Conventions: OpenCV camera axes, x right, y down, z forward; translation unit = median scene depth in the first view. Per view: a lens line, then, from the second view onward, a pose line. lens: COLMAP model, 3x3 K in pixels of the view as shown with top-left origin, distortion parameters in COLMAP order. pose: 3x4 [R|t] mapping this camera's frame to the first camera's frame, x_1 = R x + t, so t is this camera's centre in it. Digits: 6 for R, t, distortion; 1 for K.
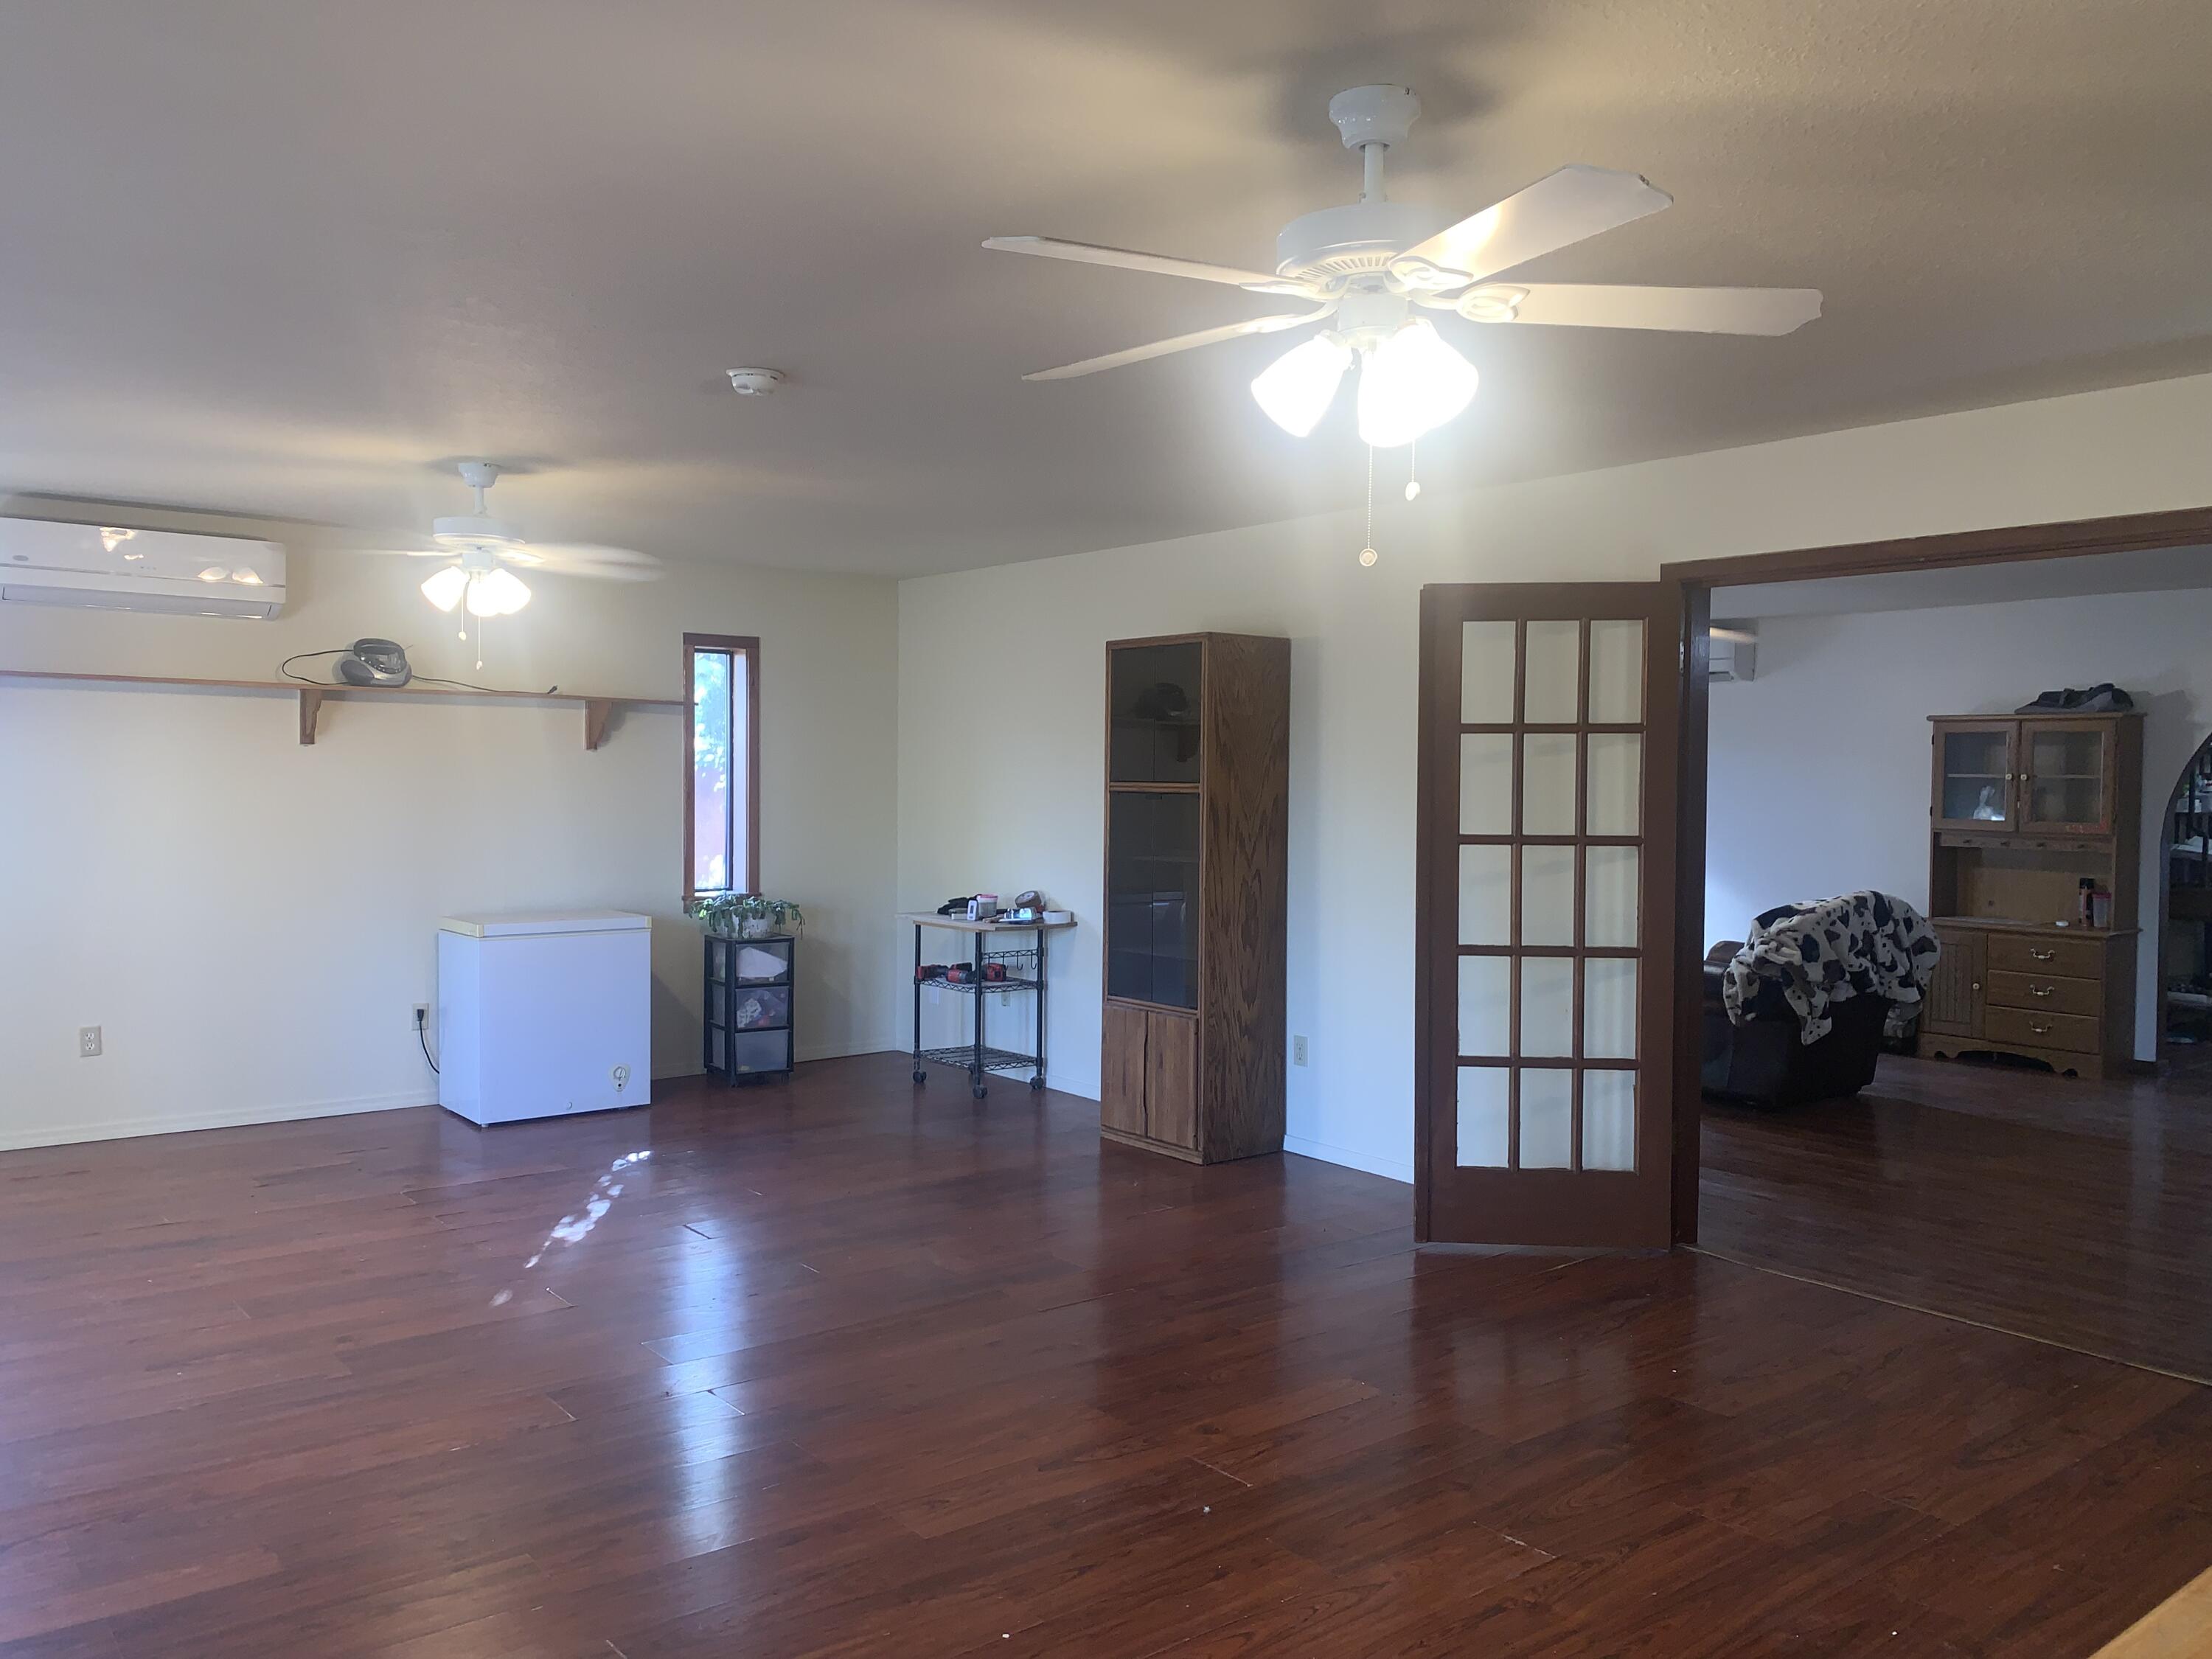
lens RADIAL K [[1682.1, 0, 1127.3], [0, 1682.1, 835.4], [0, 0, 1]] dist [0.012997, -0.023212]
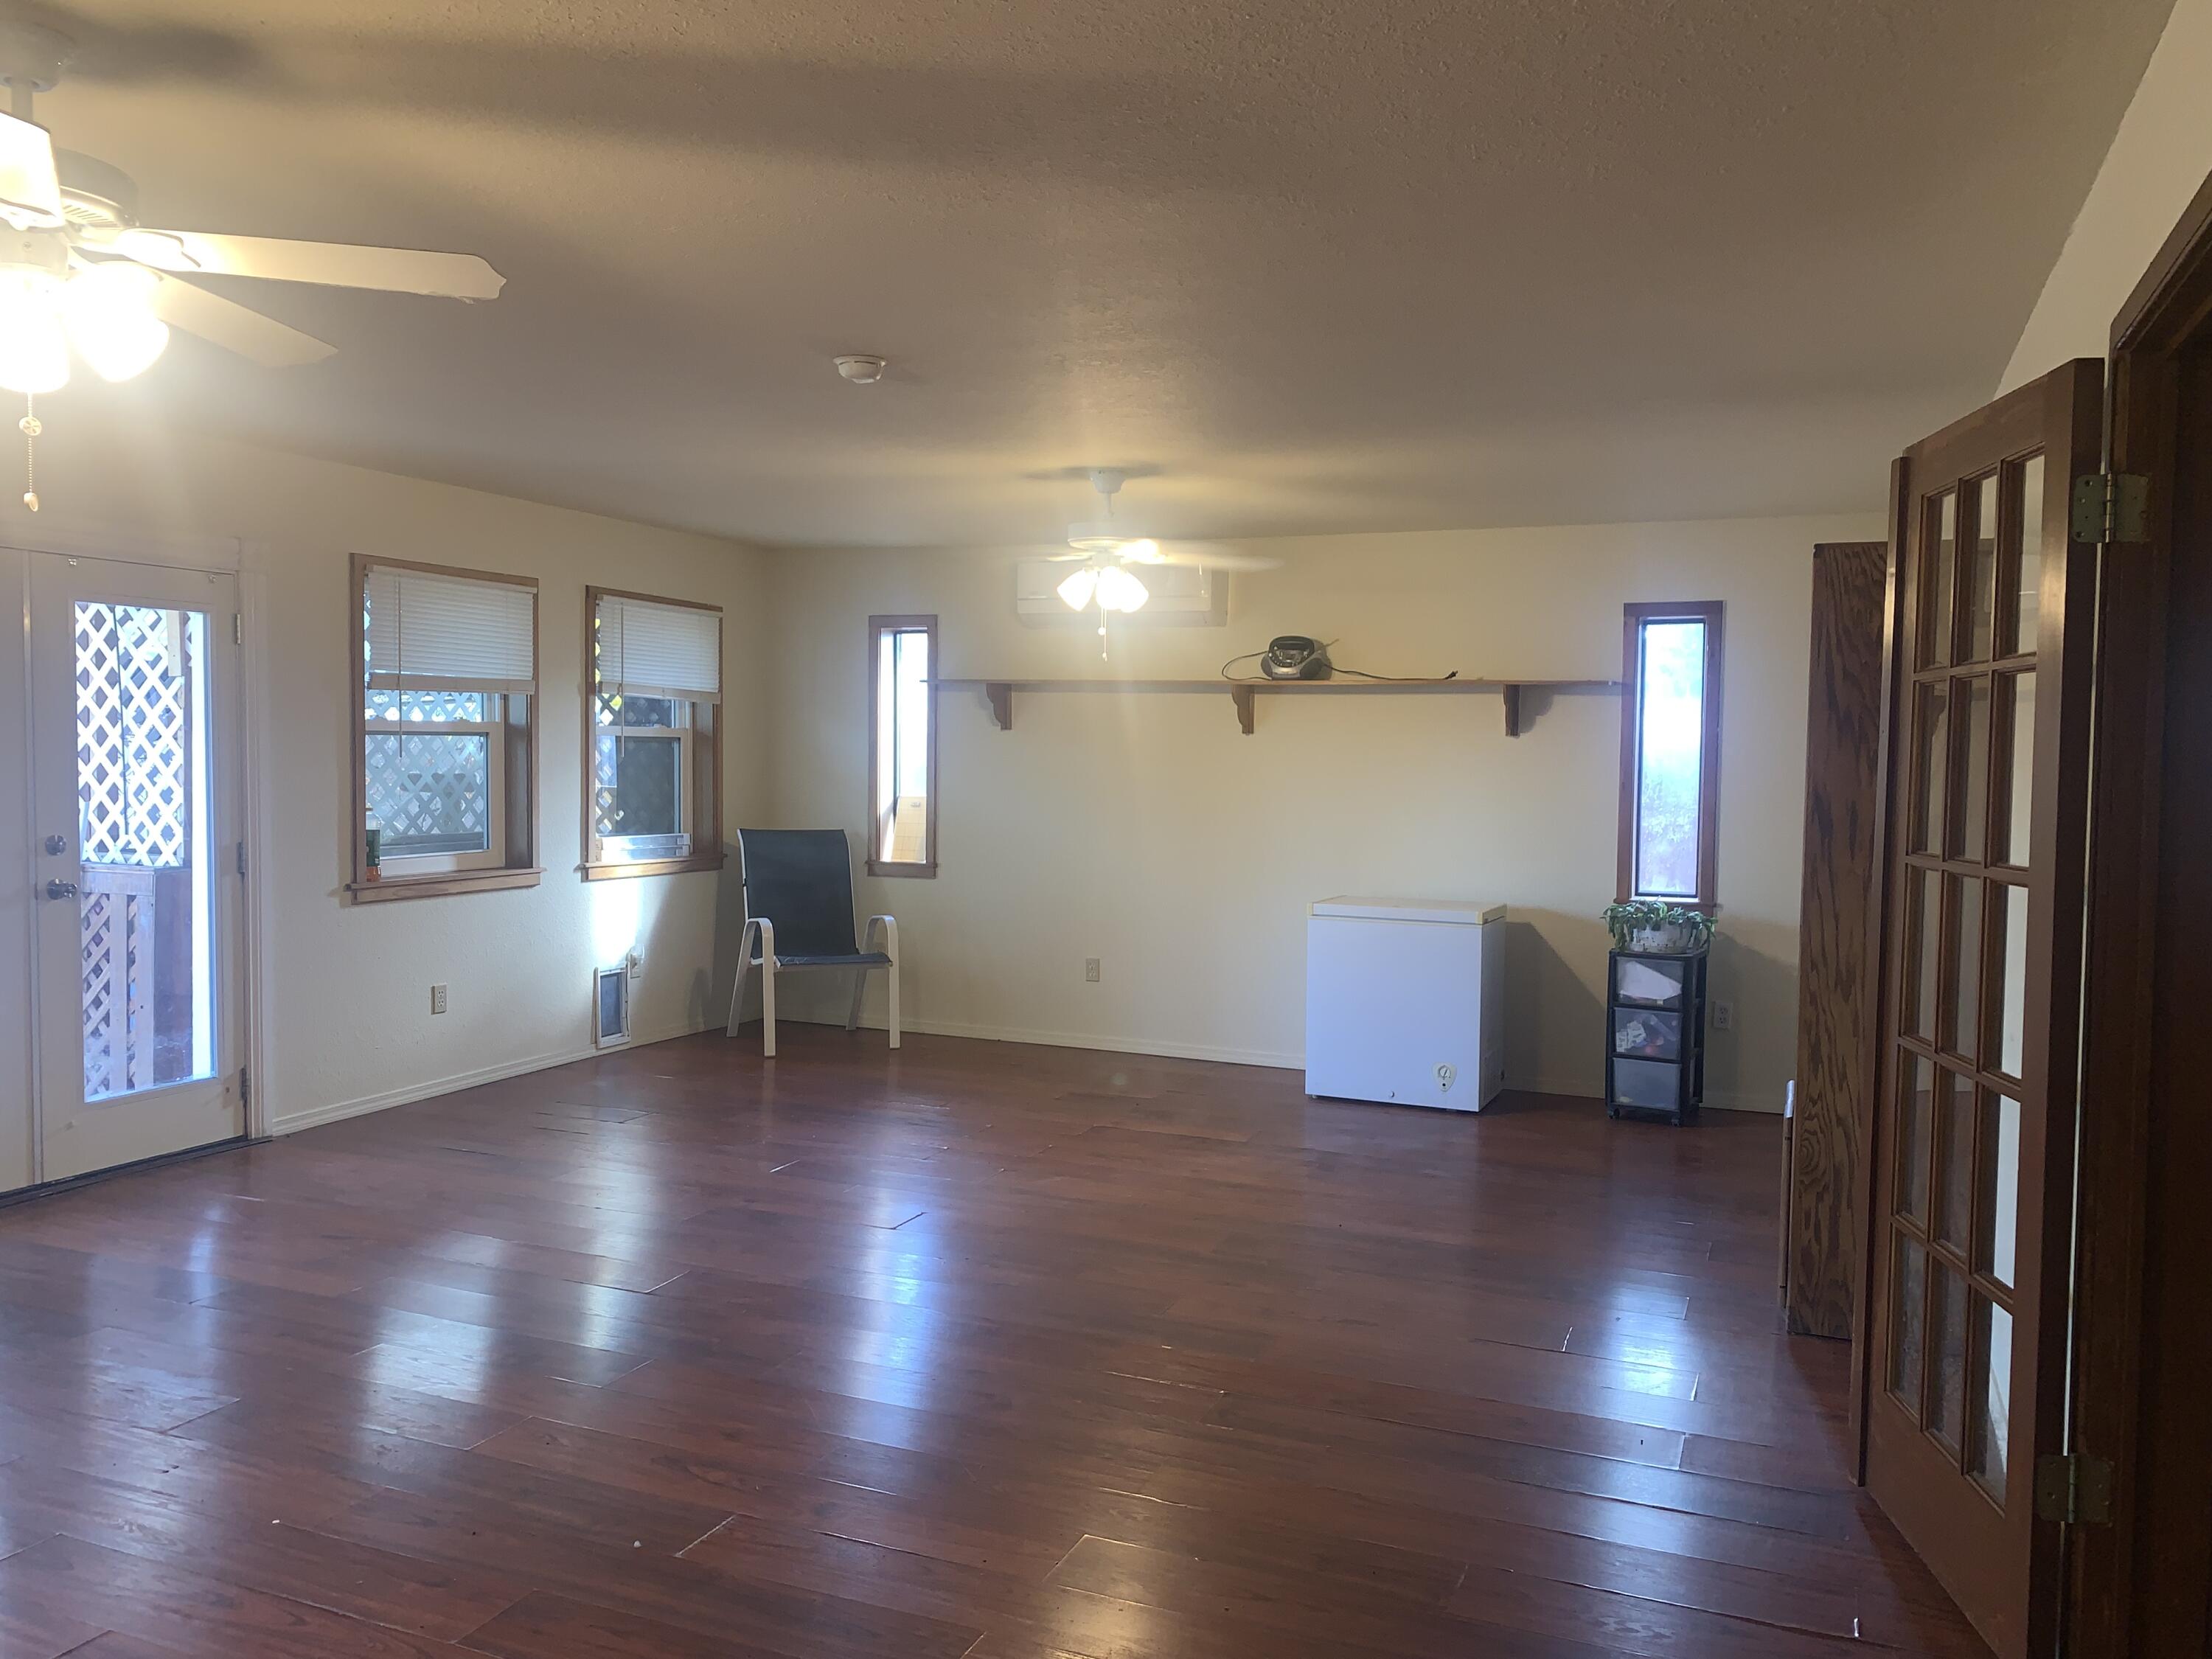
lens RADIAL K [[1682.1, 0, 1118.0], [0, 1682.1, 823.9], [0, 0, 1]] dist [0.012997, -0.023212]
pose [[0.442849, 0.031953, -0.896027, 0.441025], [-0.042205, 0.999000, 0.014766, -0.005928], [0.895602, 0.031278, 0.443755, 0.381933]]
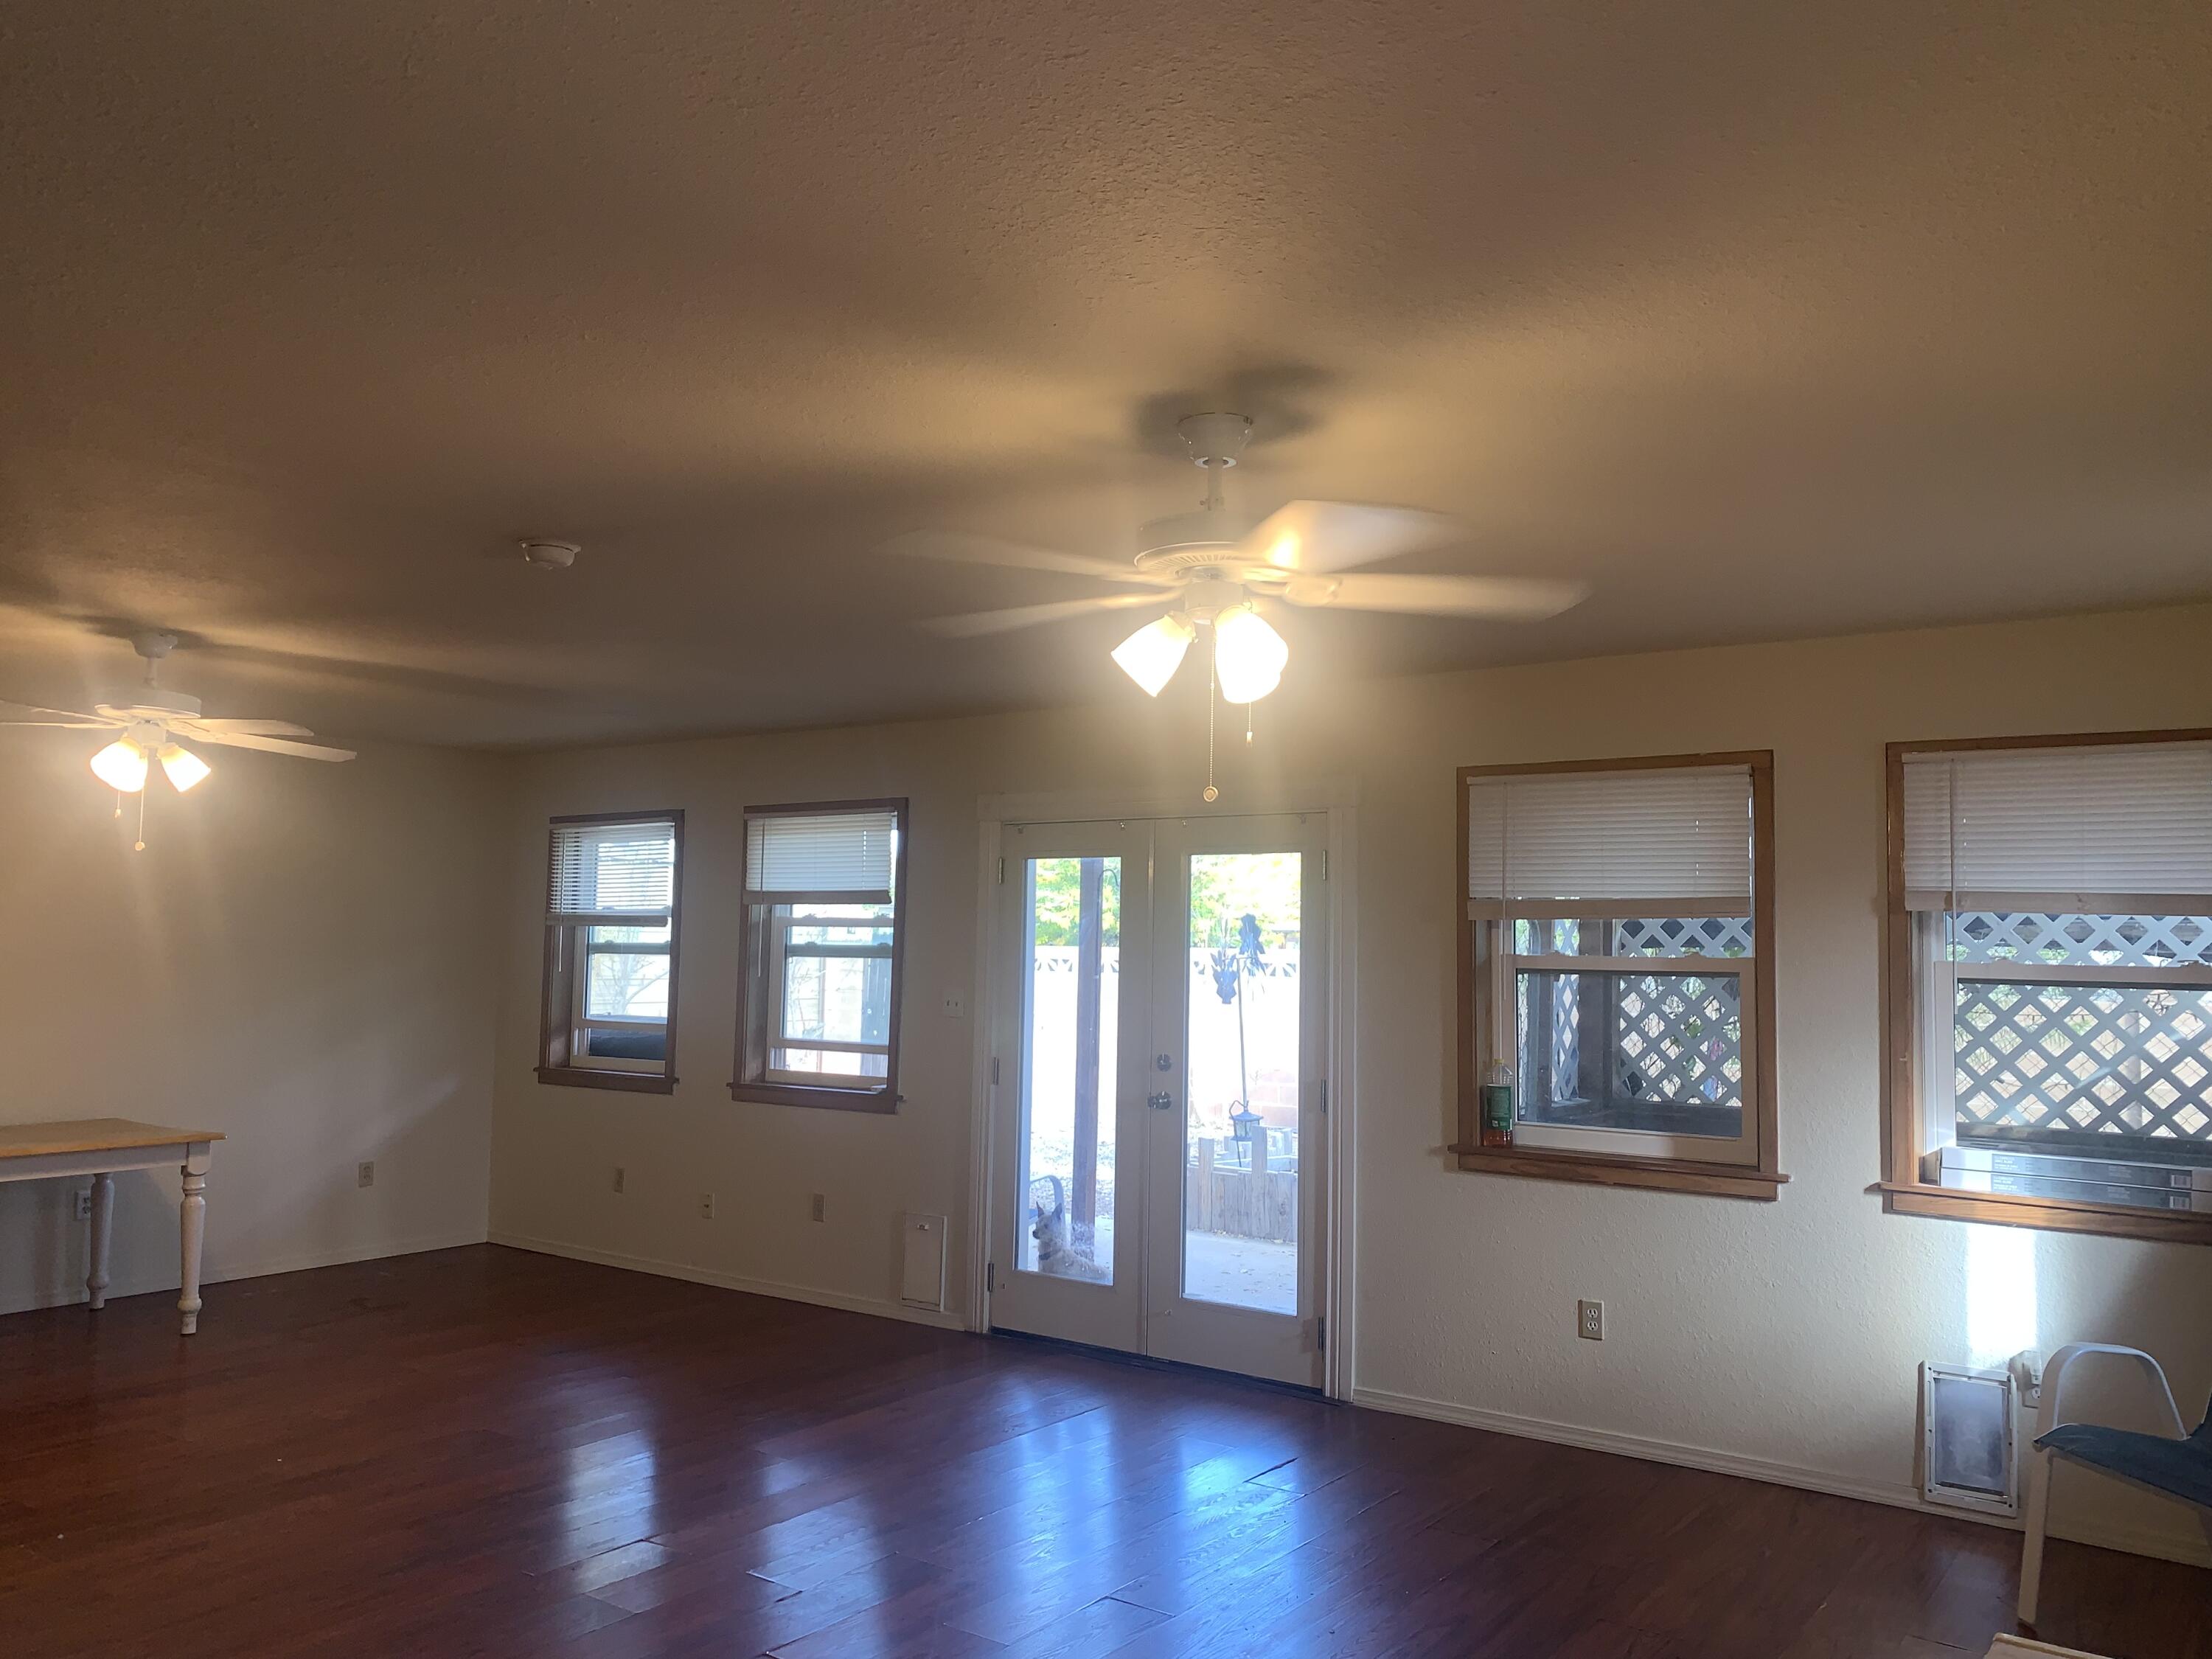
lens RADIAL K [[1682.1, 0, 1093.6], [0, 1682.1, 820.8], [0, 0, 1]] dist [0.012997, -0.023212]
pose [[-0.971824, -0.052640, -0.229755, -0.152170], [-0.044022, 0.998127, -0.042479, -0.048578], [0.231561, -0.031168, -0.972321, 1.081956]]
